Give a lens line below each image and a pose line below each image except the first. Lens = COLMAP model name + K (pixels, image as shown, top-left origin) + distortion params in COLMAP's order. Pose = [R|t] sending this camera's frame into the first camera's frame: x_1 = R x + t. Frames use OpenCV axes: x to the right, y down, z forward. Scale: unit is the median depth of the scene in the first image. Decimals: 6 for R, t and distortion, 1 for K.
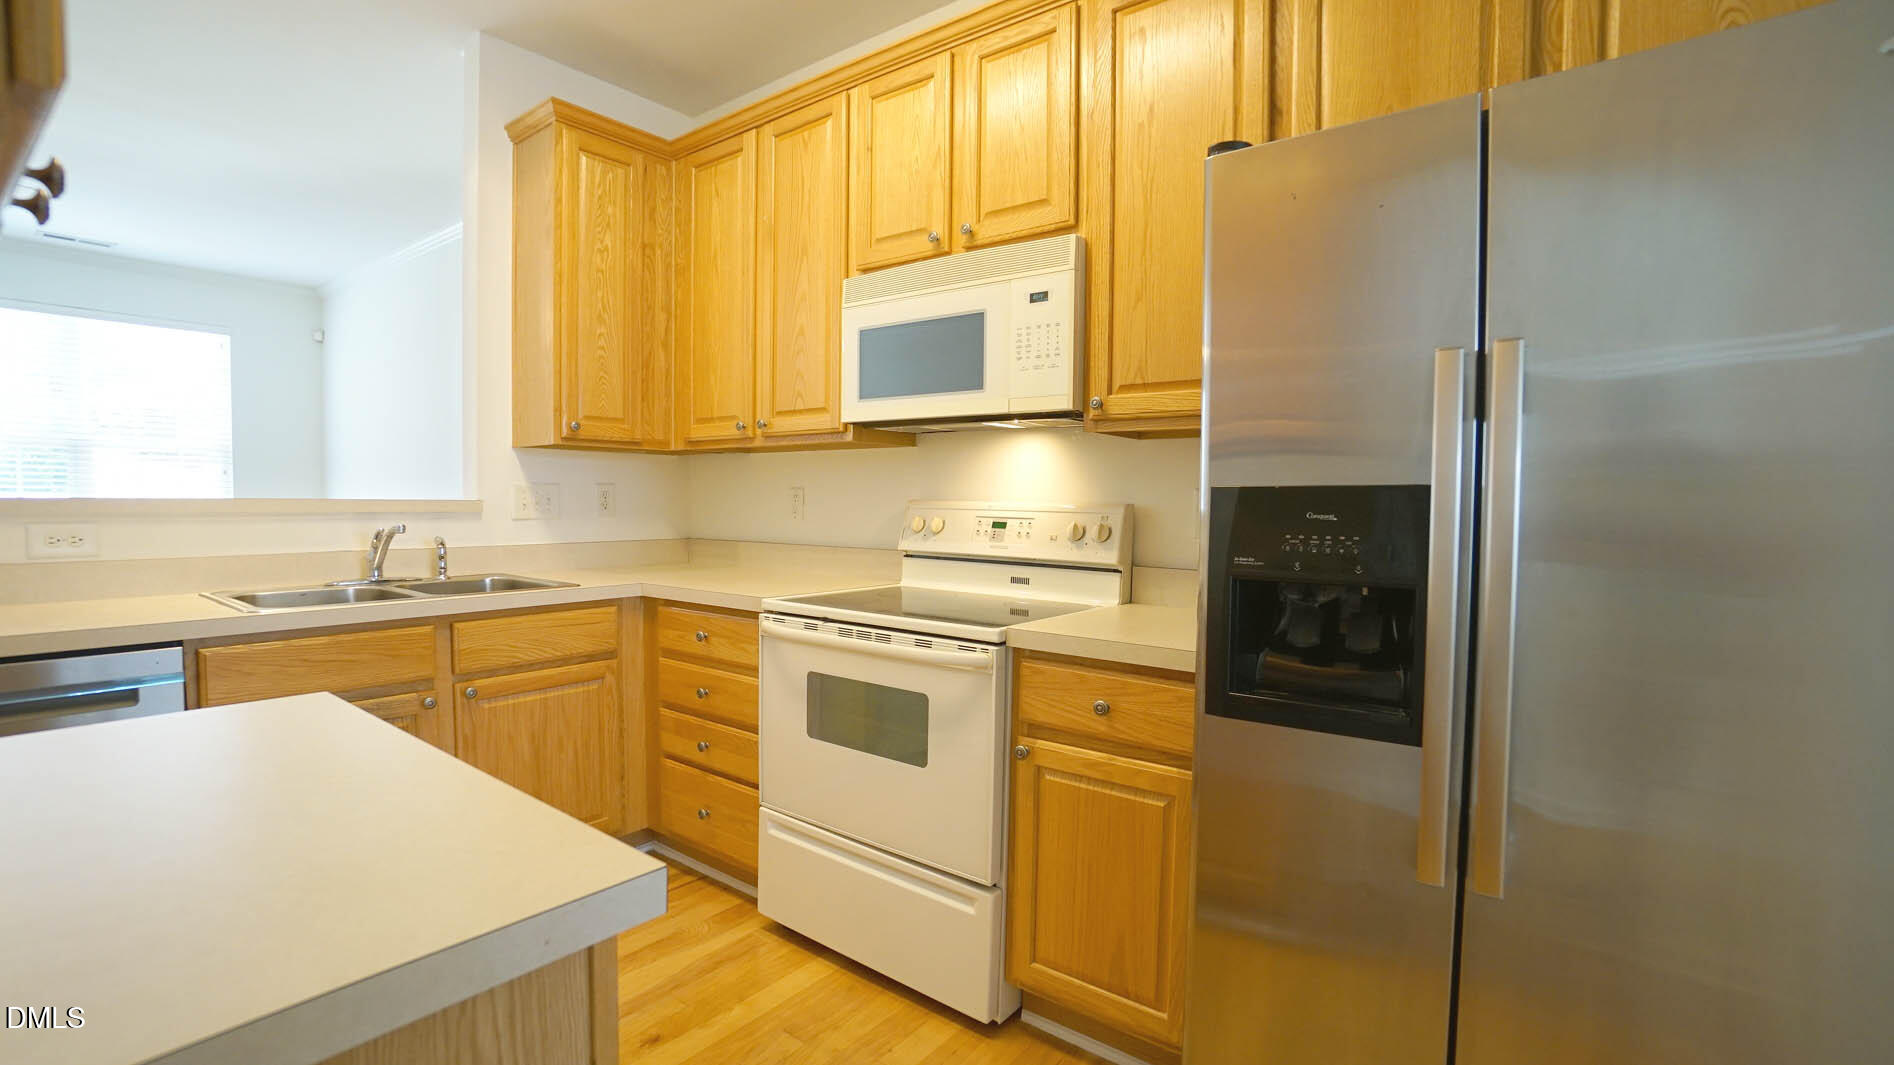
lens RADIAL K [[841.0, 0, 931.0], [0, 841.0, 537.5], [0, 0, 1]] dist [-0.063881, 0.023744]
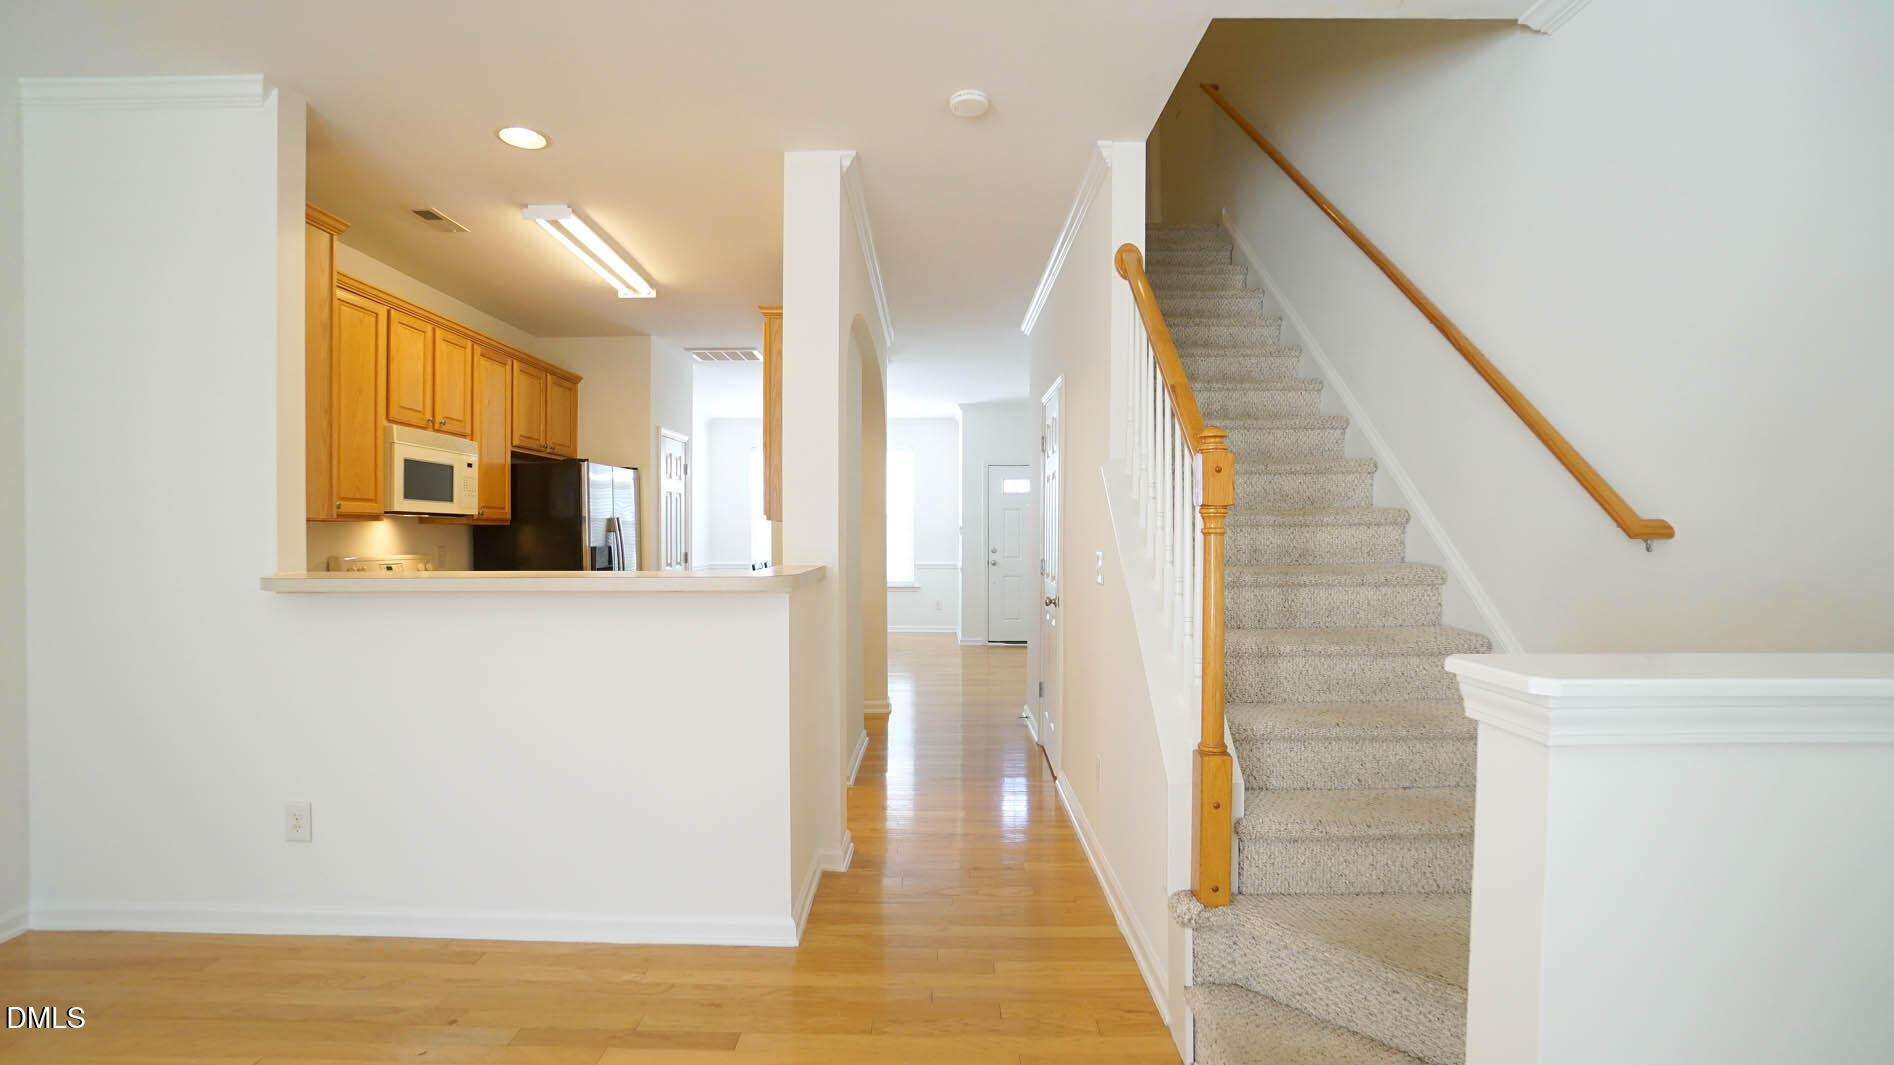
lens RADIAL K [[841.0, 0, 928.5], [0, 841.0, 536.7], [0, 0, 1]] dist [-0.063331, 0.023063]
pose [[-0.606067, -0.013647, 0.795296, -2.050297], [0.034010, 0.998494, 0.043051, -0.122188], [-0.794686, 0.053140, -0.604690, 1.156831]]
